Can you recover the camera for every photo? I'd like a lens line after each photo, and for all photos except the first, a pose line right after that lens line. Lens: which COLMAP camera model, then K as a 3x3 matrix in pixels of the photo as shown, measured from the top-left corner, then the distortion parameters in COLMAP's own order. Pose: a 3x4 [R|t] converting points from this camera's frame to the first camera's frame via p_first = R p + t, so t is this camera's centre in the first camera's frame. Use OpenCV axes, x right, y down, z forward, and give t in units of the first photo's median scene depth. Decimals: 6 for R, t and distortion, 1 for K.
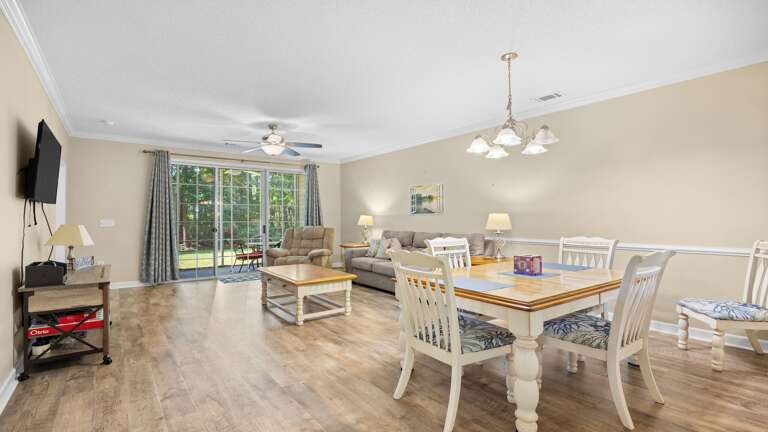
lens RADIAL K [[354.4, 0, 383.0], [0, 354.4, 221.8], [0, 0, 1]] dist [-0.016693, -0.000107]
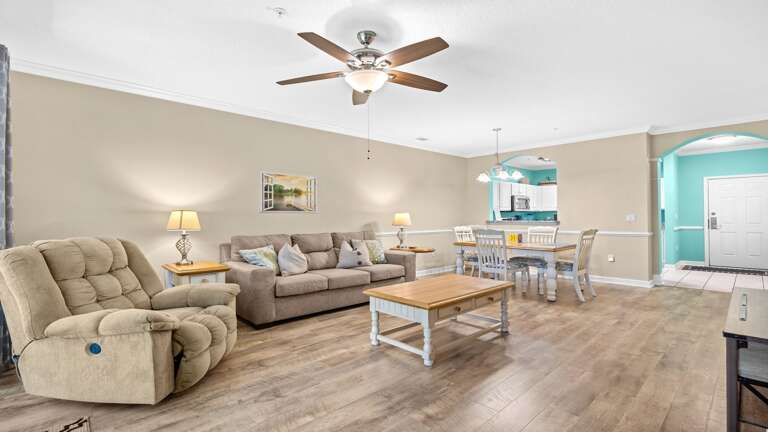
lens RADIAL K [[350.9, 0, 381.6], [0, 350.9, 218.1], [0, 0, 1]] dist [-0.018348, -0.000002]
pose [[-0.096016, 0.001219, 0.995379, -0.806832], [0.012963, 0.999916, 0.000026, -0.004852], [-0.995295, 0.012905, -0.096024, 1.018071]]
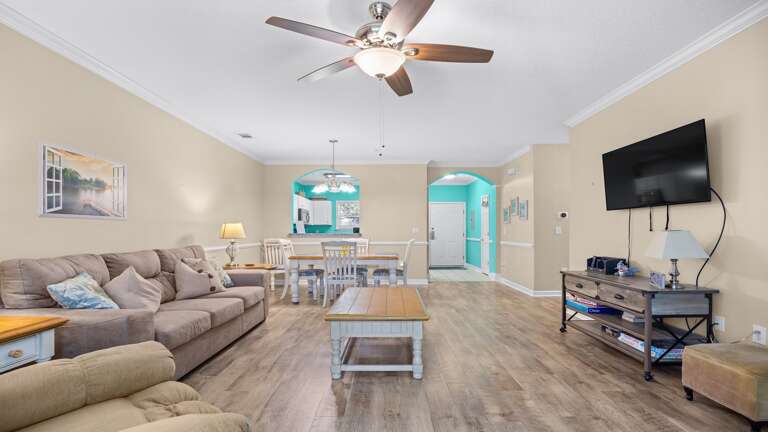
lens RADIAL K [[361.2, 0, 383.6], [0, 361.2, 234.4], [0, 0, 1]] dist [-0.015320, 0.000163]
pose [[-0.789719, 0.000346, 0.613469, -0.578398], [0.010148, 0.999870, 0.012499, 0.000936], [-0.613385, 0.016097, -0.789620, 1.332239]]
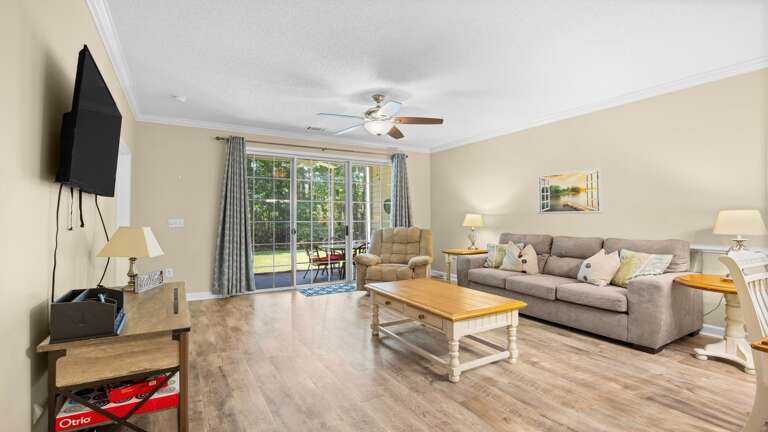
lens RADIAL K [[350.9, 0, 381.6], [0, 350.9, 218.1], [0, 0, 1]] dist [-0.018348, -0.000002]
pose [[0.992481, 0.000318, -0.122402, -0.210732], [-0.001417, 0.999959, -0.008892, -0.001706], [0.122394, 0.008999, 0.992441, 0.248895]]
